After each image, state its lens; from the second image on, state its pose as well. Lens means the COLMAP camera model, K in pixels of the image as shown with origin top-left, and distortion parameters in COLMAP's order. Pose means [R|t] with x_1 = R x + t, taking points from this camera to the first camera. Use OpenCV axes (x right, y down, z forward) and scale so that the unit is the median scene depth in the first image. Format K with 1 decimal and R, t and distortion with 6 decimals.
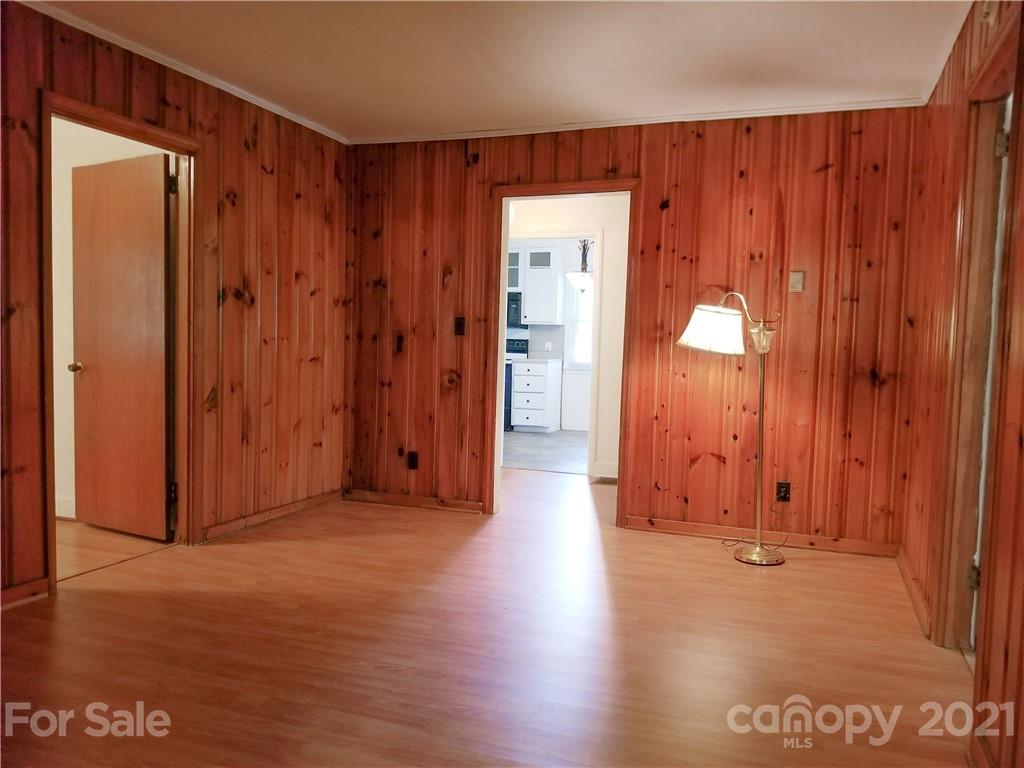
lens RADIAL K [[813.3, 0, 520.9], [0, 813.3, 384.4], [0, 0, 1]] dist [0.082286, -0.137603]
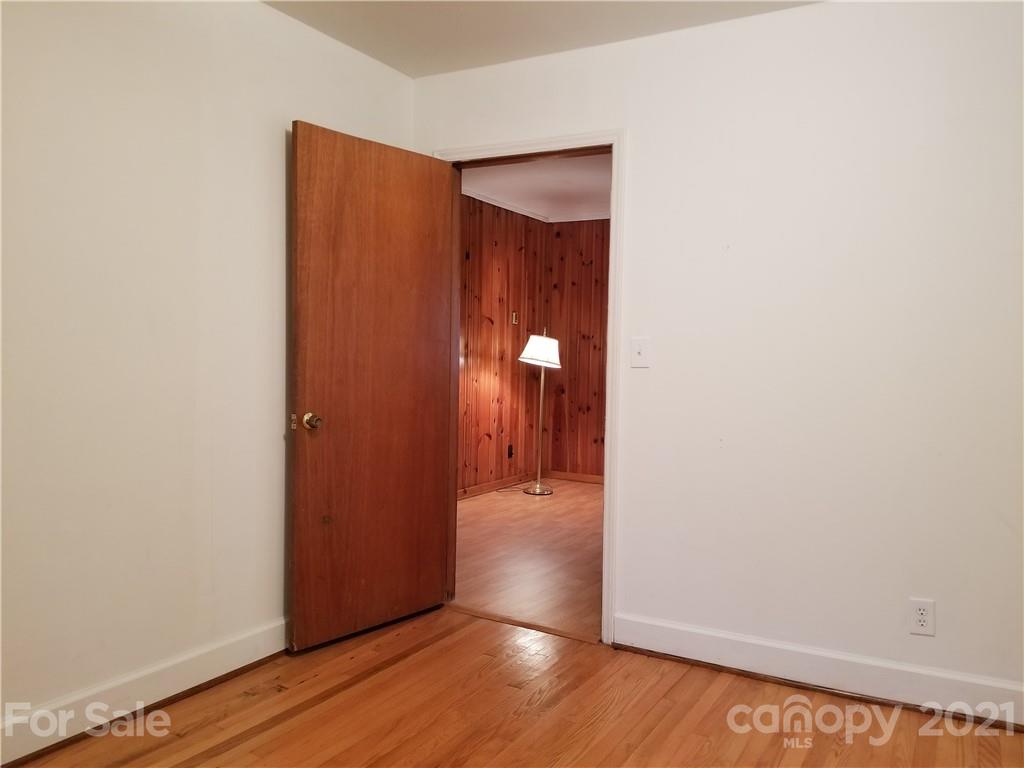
lens RADIAL K [[813.3, 0, 520.9], [0, 813.3, 384.4], [0, 0, 1]] dist [0.082286, -0.137603]
pose [[0.156604, -0.057923, 0.985961, -1.192775], [0.037744, 0.997901, 0.052629, -0.077311], [-0.986940, 0.028972, 0.158462, 0.722411]]
